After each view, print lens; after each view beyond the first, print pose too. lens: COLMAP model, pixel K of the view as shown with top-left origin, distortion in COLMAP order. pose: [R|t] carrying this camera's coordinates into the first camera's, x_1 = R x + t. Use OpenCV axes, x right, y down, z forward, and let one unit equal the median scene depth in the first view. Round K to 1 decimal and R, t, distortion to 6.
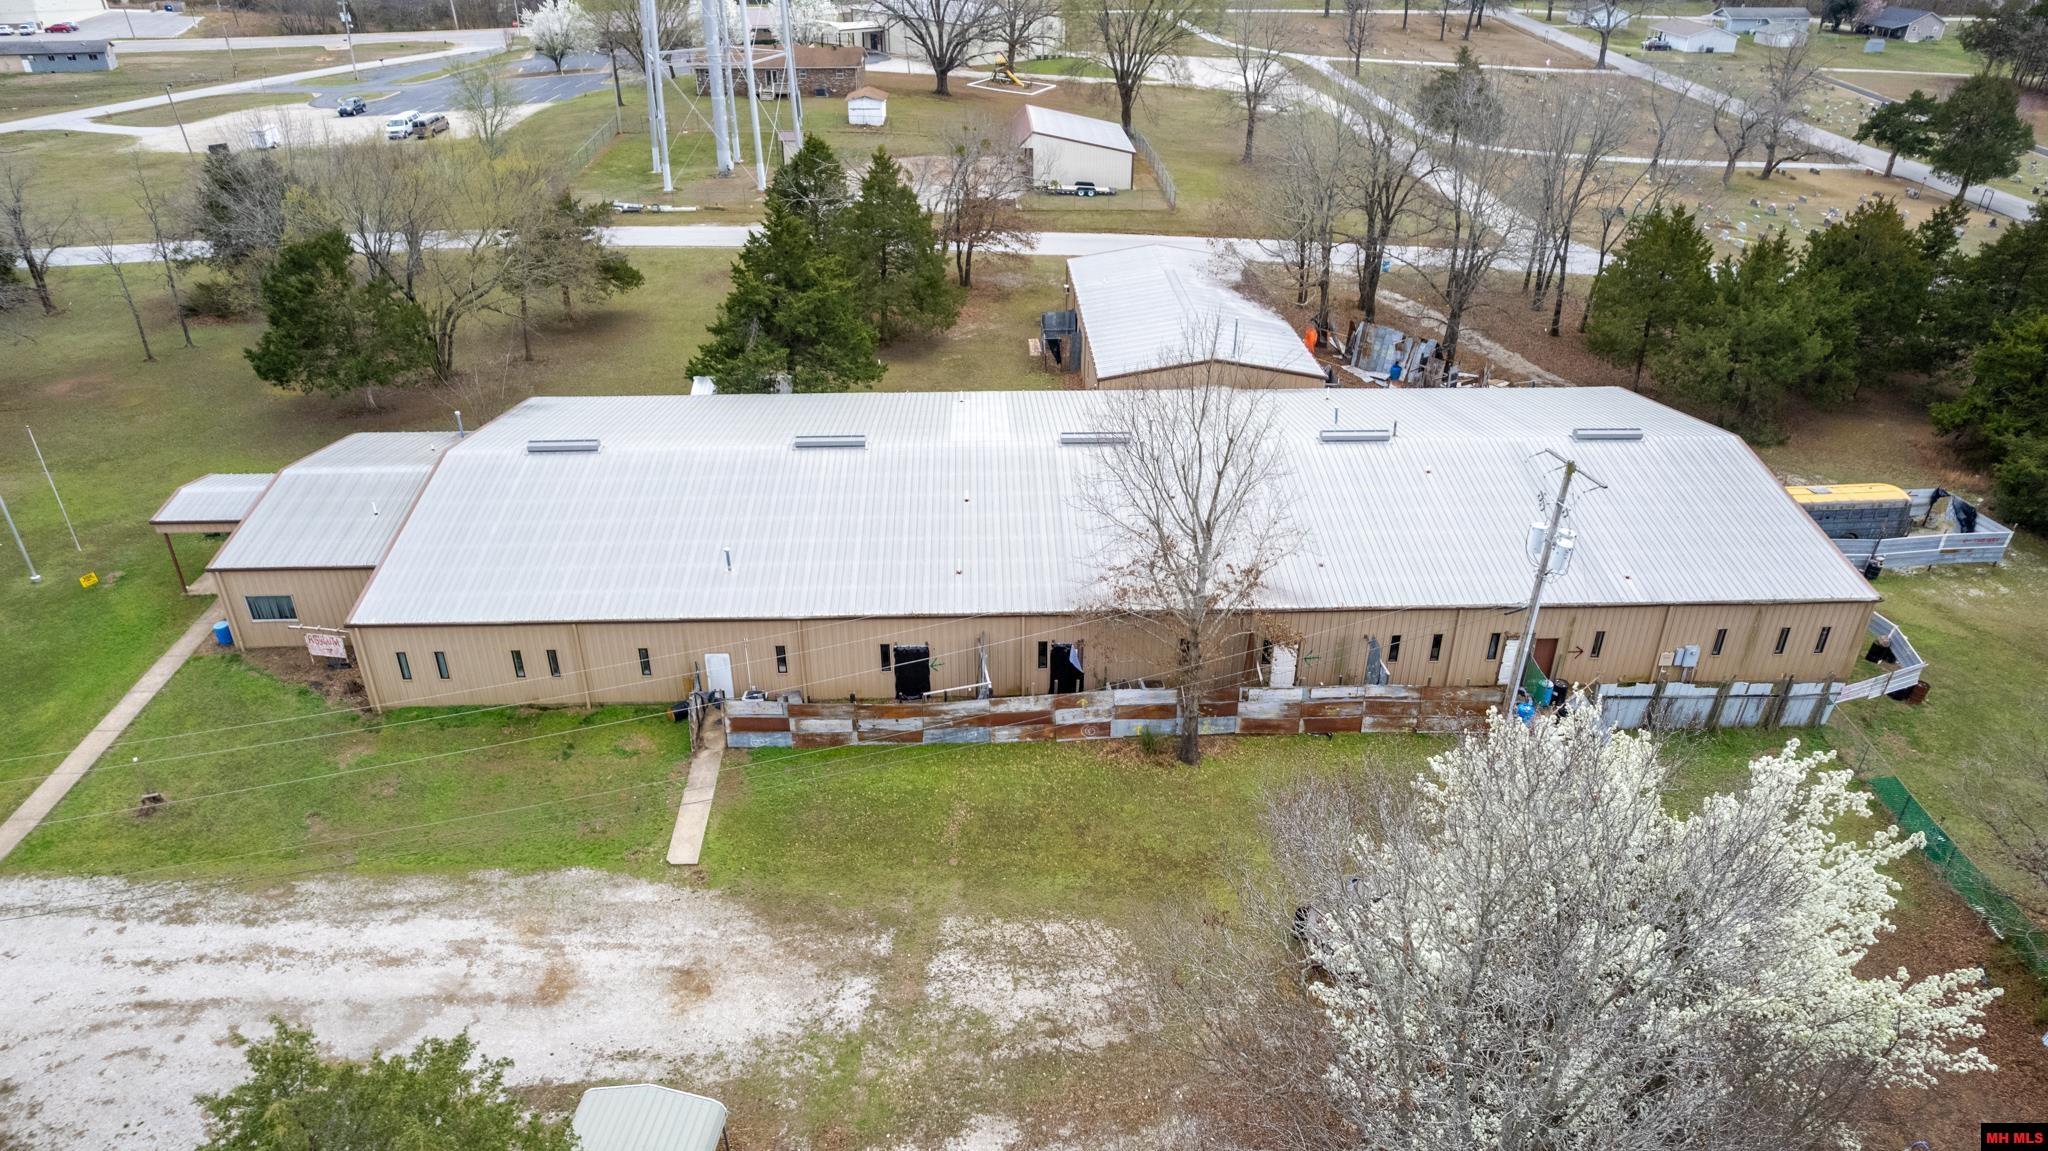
lens RADIAL K [[1305.8, 0, 1032.1], [0, 1305.8, 604.6], [0, 0, 1]] dist [-0.079647, 0.088983]
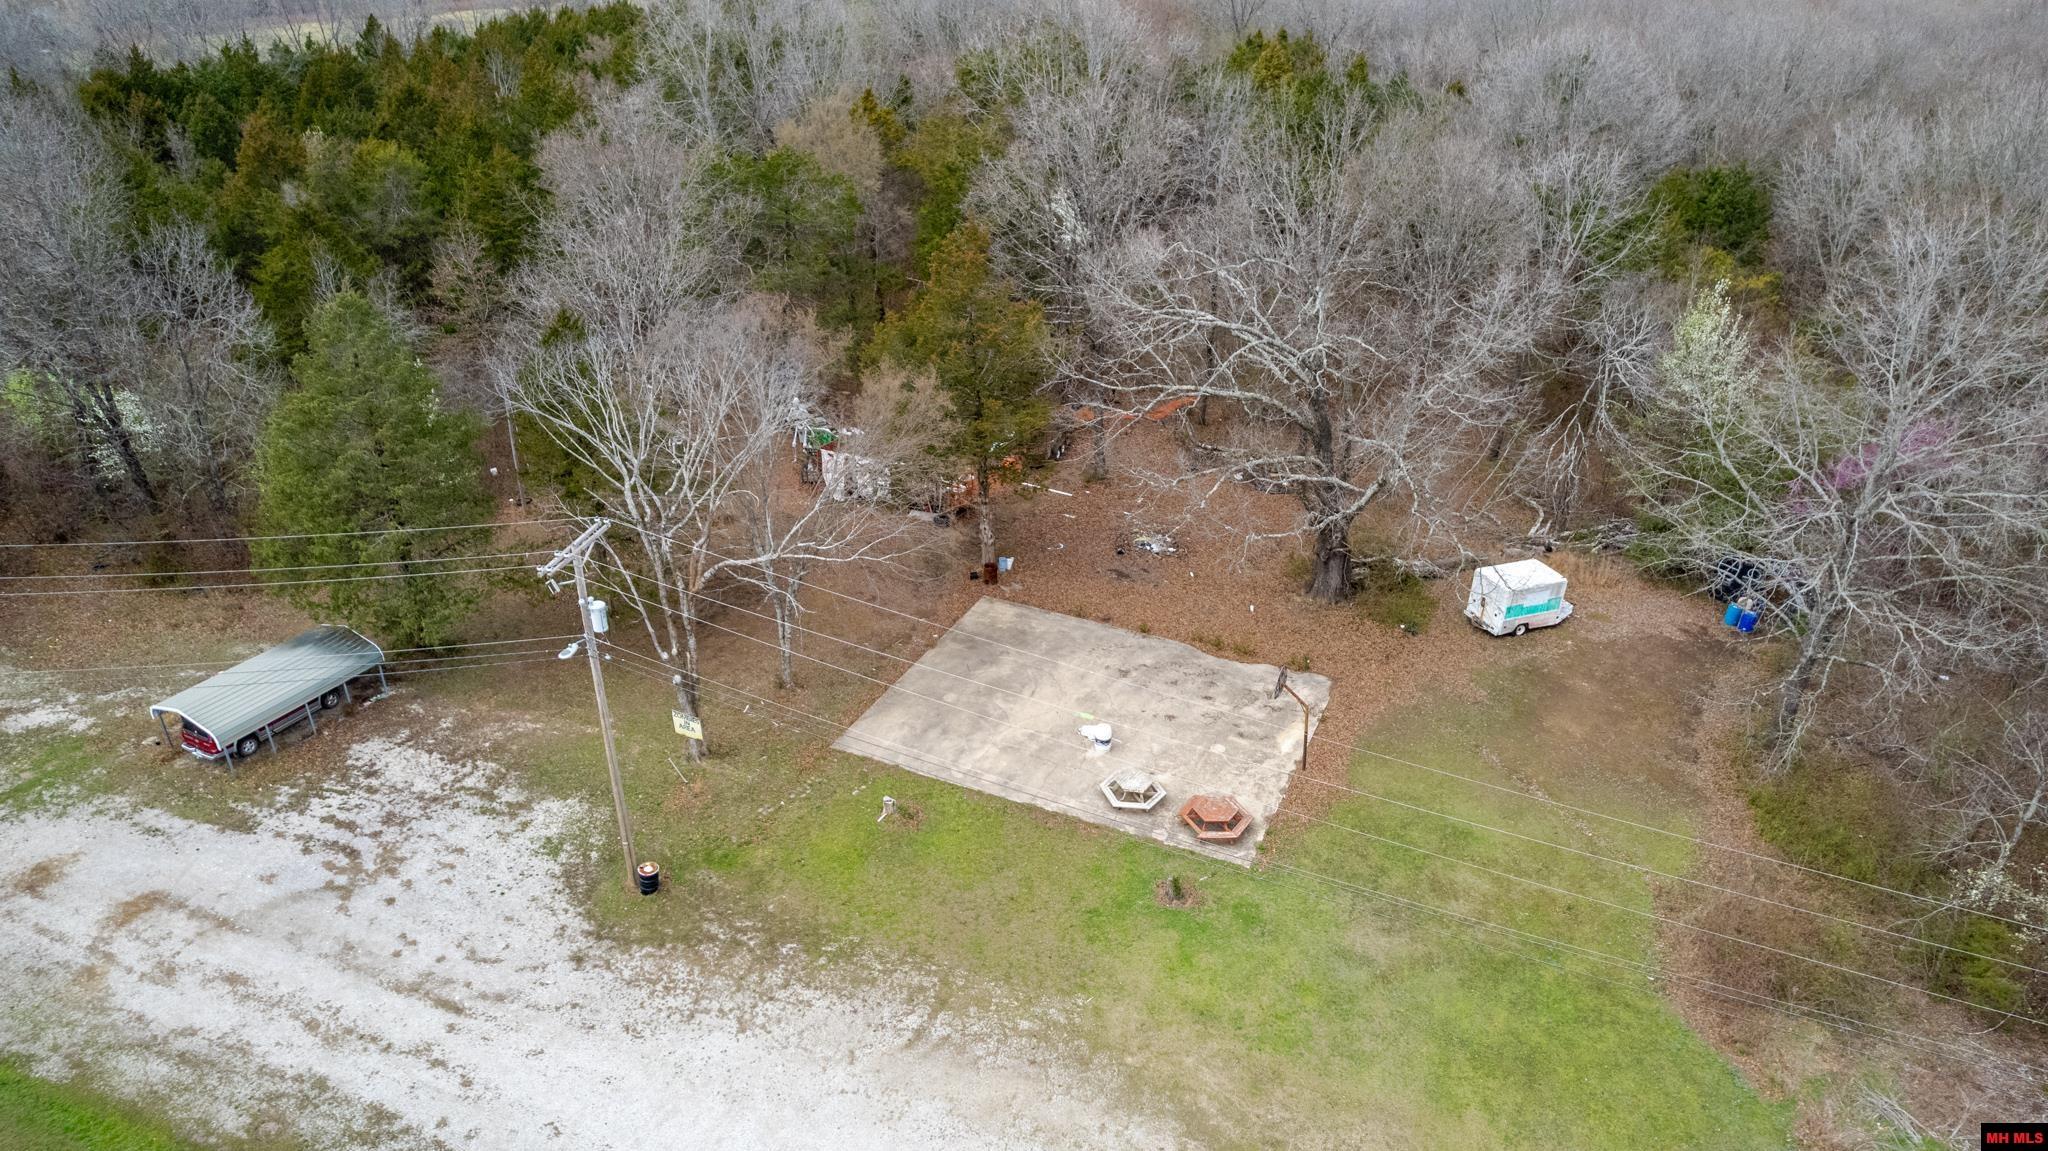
lens RADIAL K [[1305.8, 0, 1032.1], [0, 1305.8, 604.6], [0, 0, 1]] dist [-0.079647, 0.088983]
pose [[-0.919586, -0.200255, 0.338022, -1.214227], [0.190719, 0.524660, 0.829674, -0.494811], [-0.343493, 0.827424, -0.444277, 0.930982]]
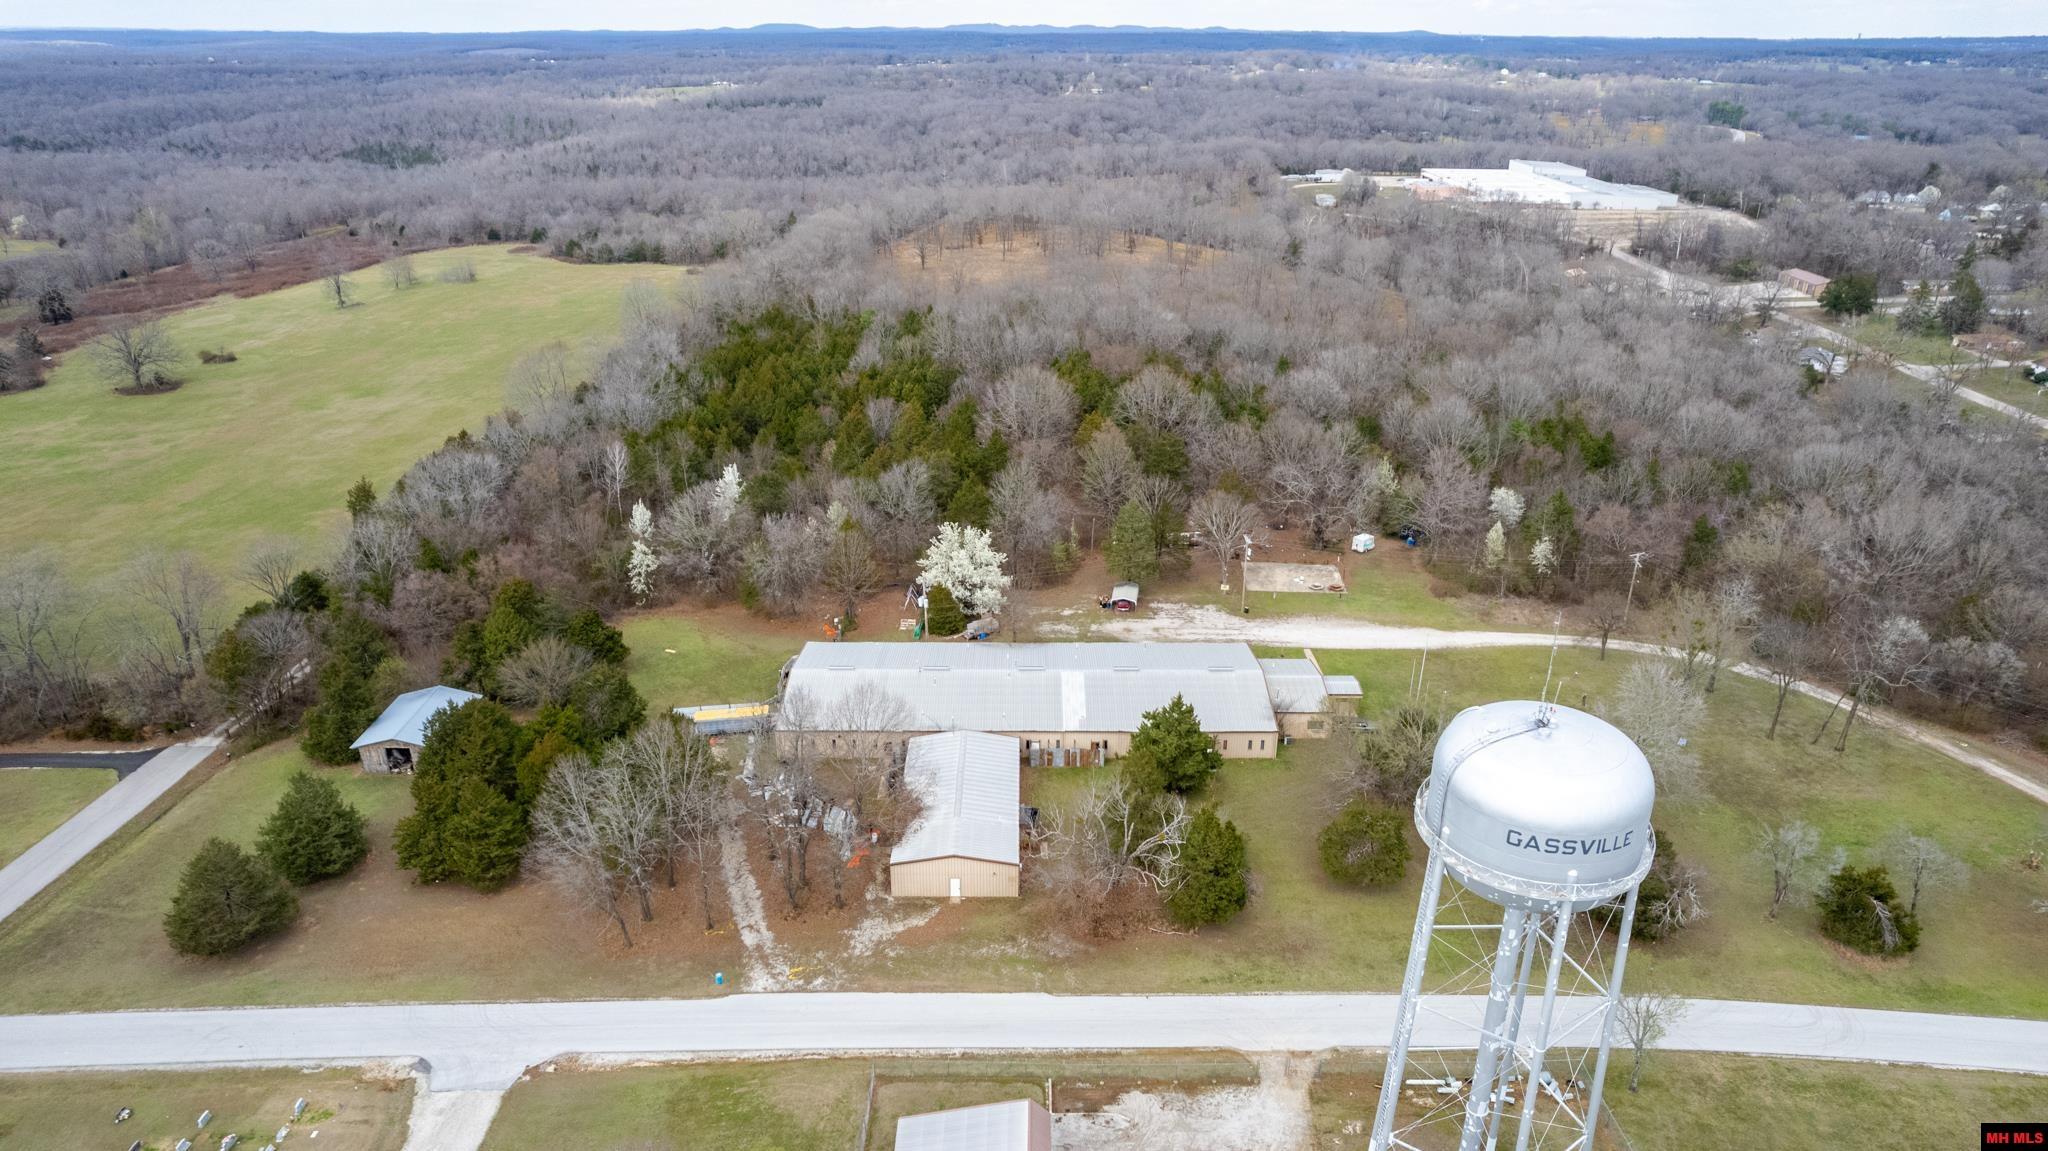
lens RADIAL K [[1305.8, 0, 1032.1], [0, 1305.8, 604.6], [0, 0, 1]] dist [-0.079647, 0.088983]
pose [[-0.999094, -0.026943, 0.032930, -0.058574], [0.010683, 0.590306, 0.807109, -3.429827], [-0.041185, 0.806730, -0.589484, 3.533357]]
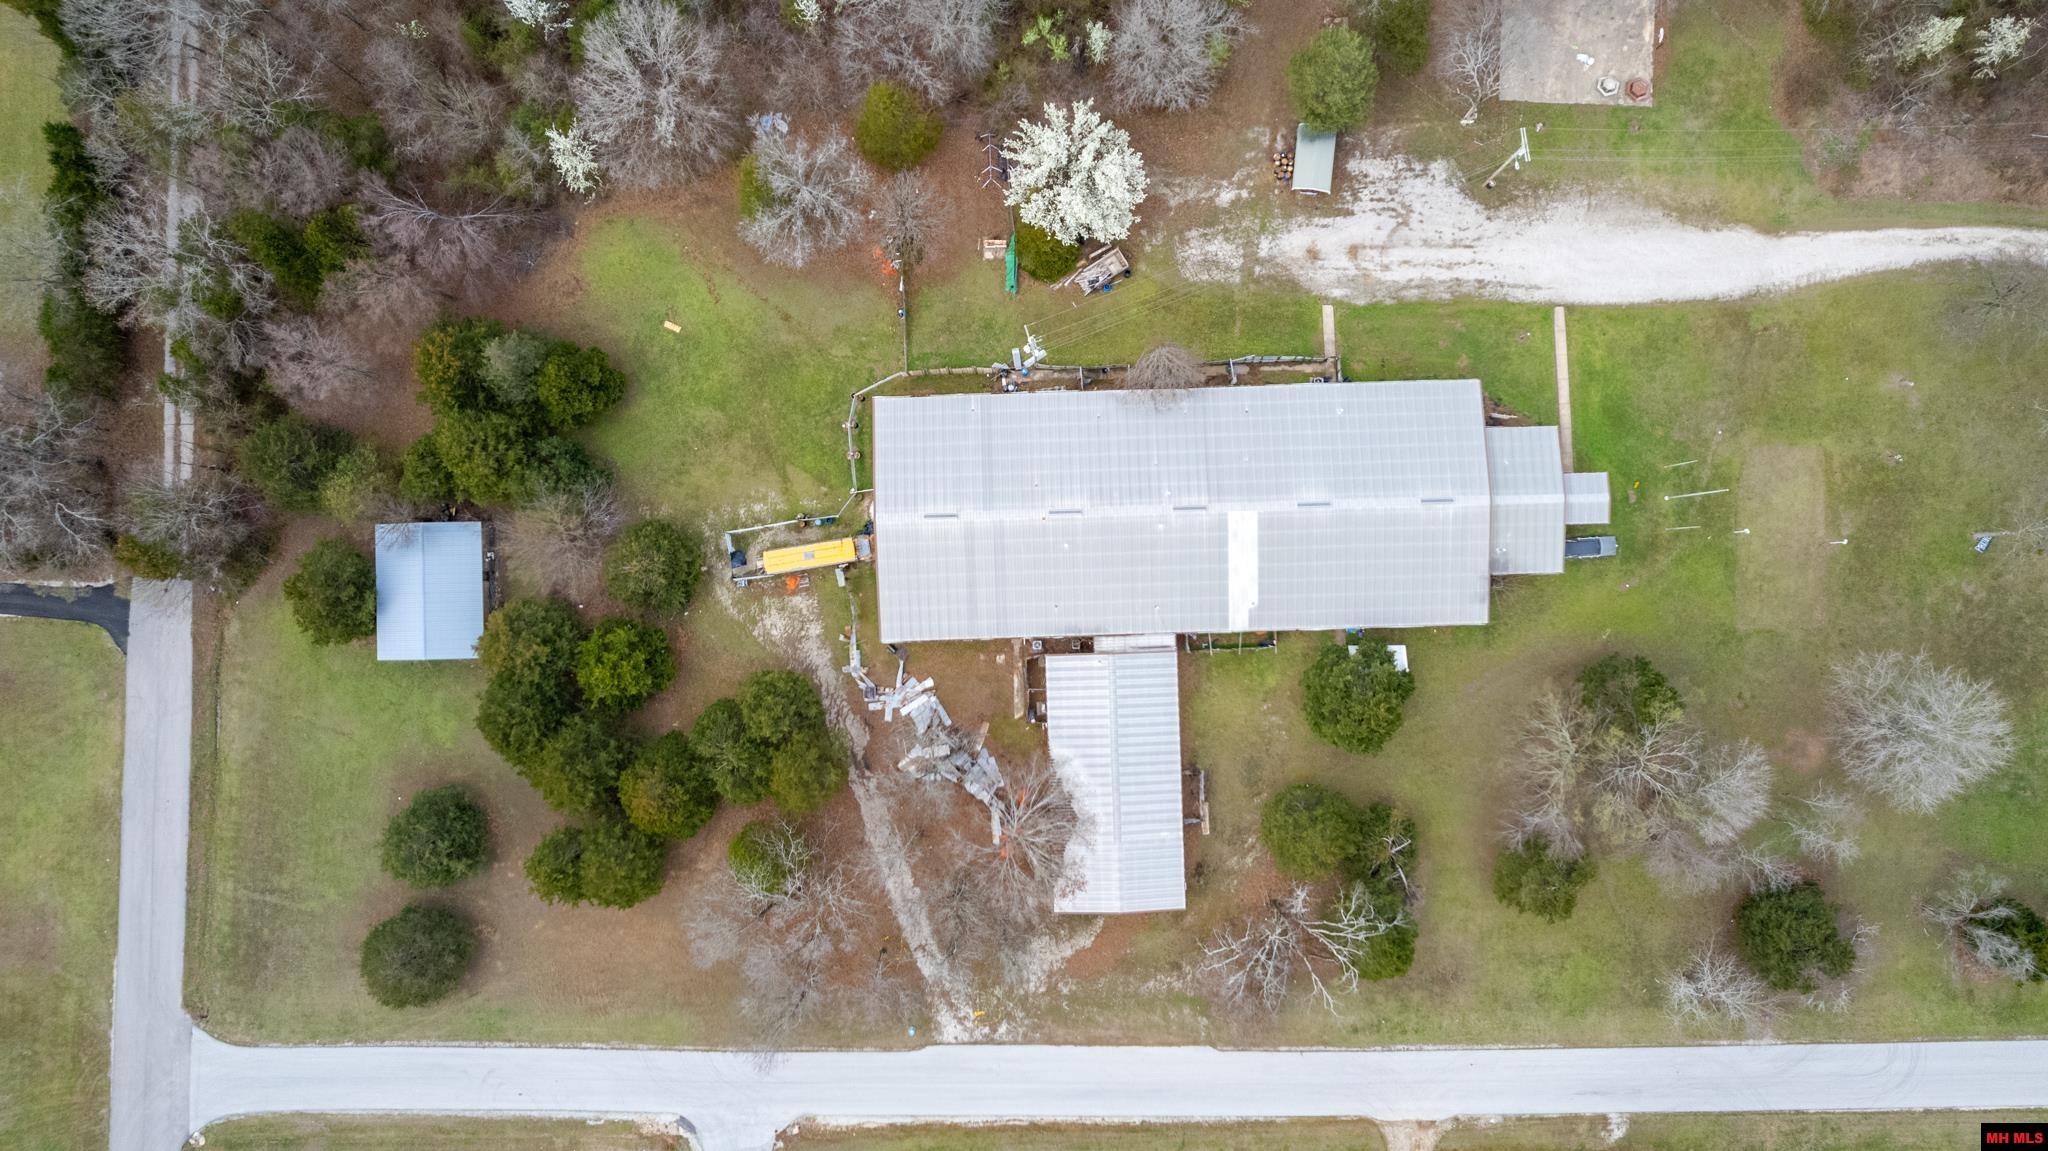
lens RADIAL K [[1305.8, 0, 1032.1], [0, 1305.8, 604.6], [0, 0, 1]] dist [-0.079647, 0.088983]
pose [[-0.999903, -0.013475, 0.003443, 0.410944], [0.009644, -0.493319, 0.869795, -2.867968], [-0.010022, 0.869744, 0.493401, 0.129242]]
